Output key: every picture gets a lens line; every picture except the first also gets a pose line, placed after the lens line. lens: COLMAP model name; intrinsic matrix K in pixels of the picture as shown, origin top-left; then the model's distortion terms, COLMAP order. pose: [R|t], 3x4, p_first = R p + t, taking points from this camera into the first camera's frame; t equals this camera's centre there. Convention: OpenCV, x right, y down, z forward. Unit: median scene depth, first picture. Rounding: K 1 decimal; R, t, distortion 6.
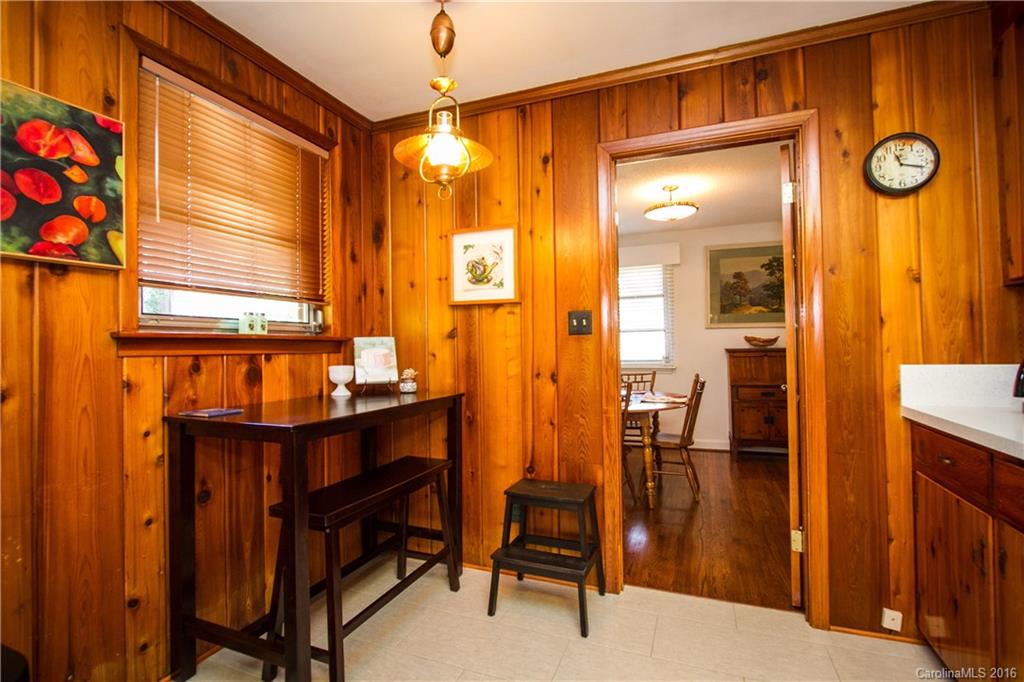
lens RADIAL K [[478.6, 0, 508.3], [0, 478.6, 337.4], [0, 0, 1]] dist [-0.000193, 0.000211]
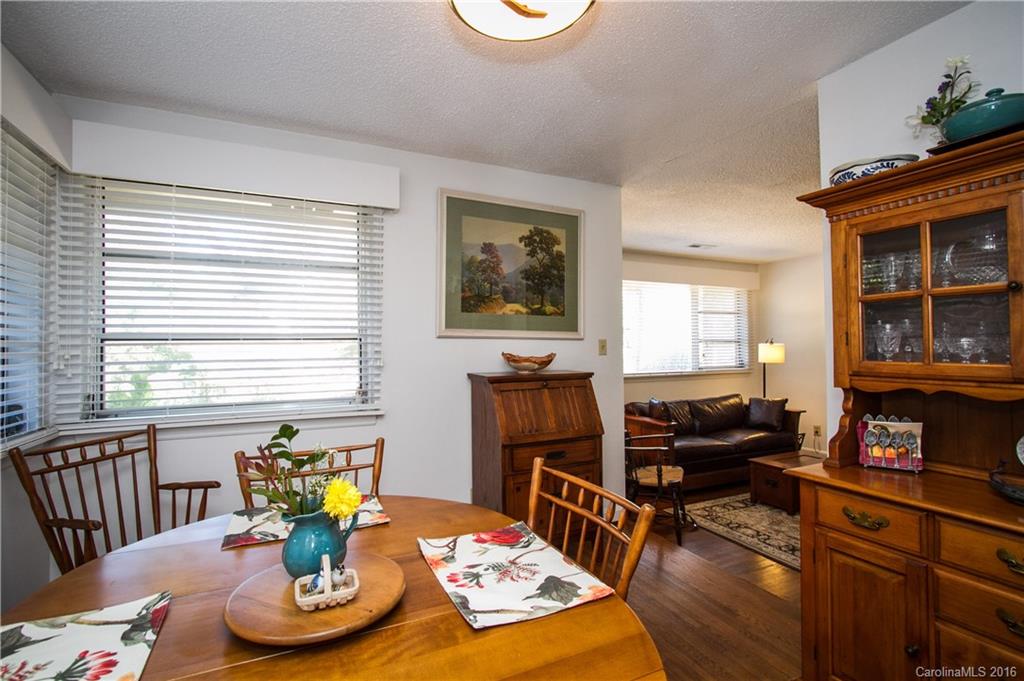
lens RADIAL K [[478.6, 0, 508.3], [0, 478.6, 336.9], [0, 0, 1]] dist [-0.000193, 0.000211]
pose [[0.682452, 0.029396, 0.730339, 0.072117], [-0.019231, 0.999567, -0.022262, -0.008764], [-0.730677, 0.001147, 0.682722, 0.589098]]
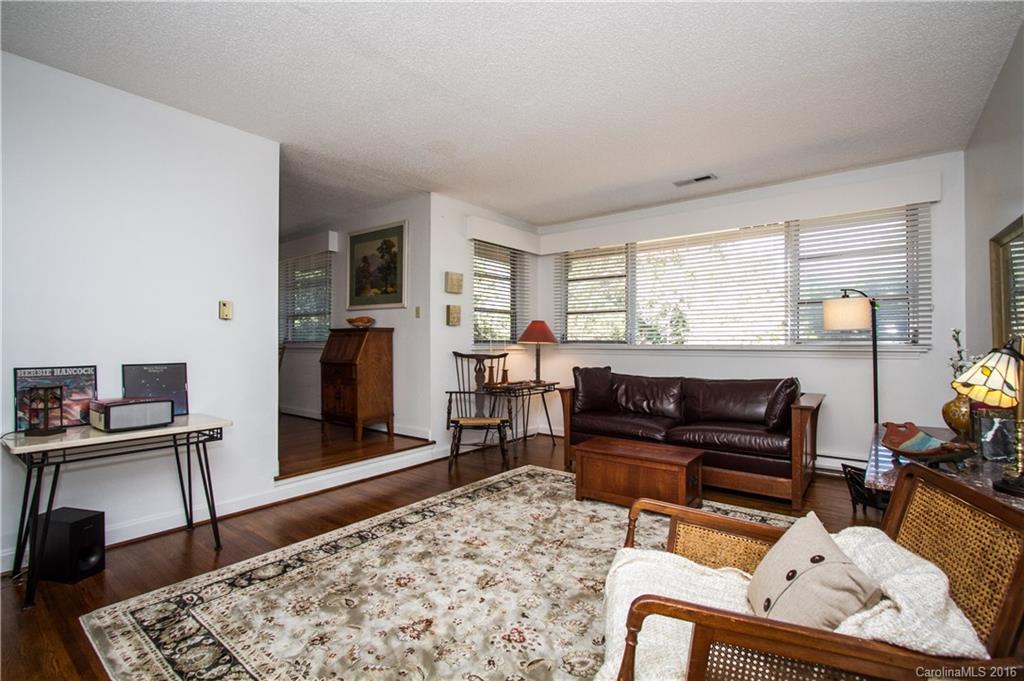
lens RADIAL K [[478.6, 0, 508.3], [0, 478.6, 336.9], [0, 0, 1]] dist [-0.000193, 0.000211]
pose [[0.961480, 0.010744, -0.274665, 1.081088], [-0.008262, 0.999914, 0.010191, 0.025955], [0.274751, -0.007529, 0.961486, 0.088440]]
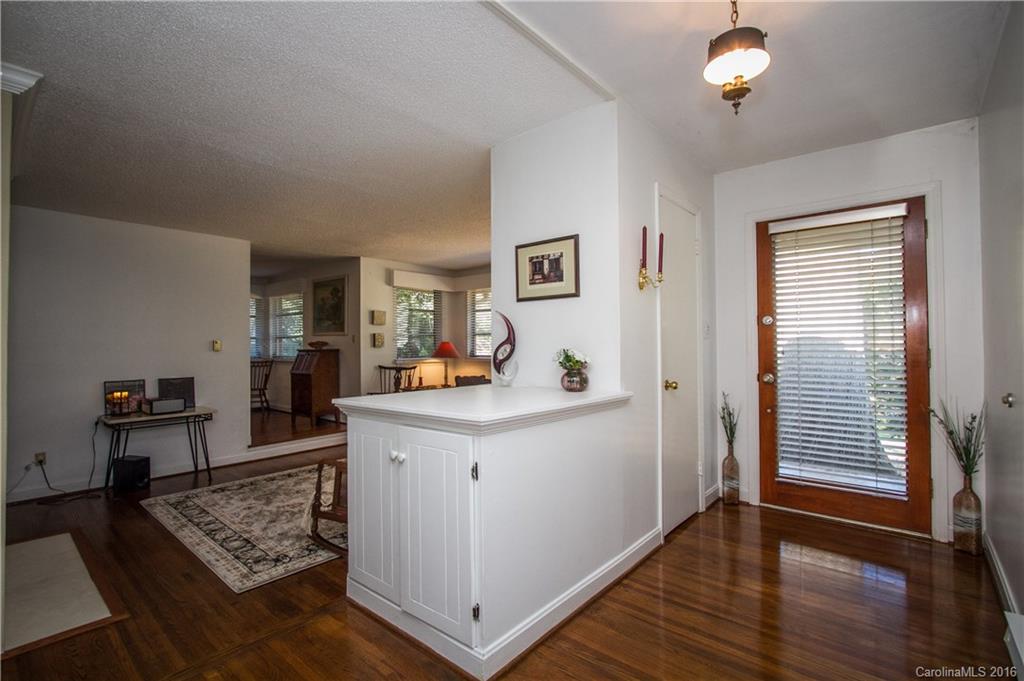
lens RADIAL K [[478.6, 0, 508.3], [0, 478.6, 336.9], [0, 0, 1]] dist [-0.000193, 0.000211]
pose [[0.948419, 0.001395, -0.317018, 1.506581], [0.001234, 0.999966, 0.008093, -0.026814], [0.317018, -0.008067, 0.948385, -0.215384]]
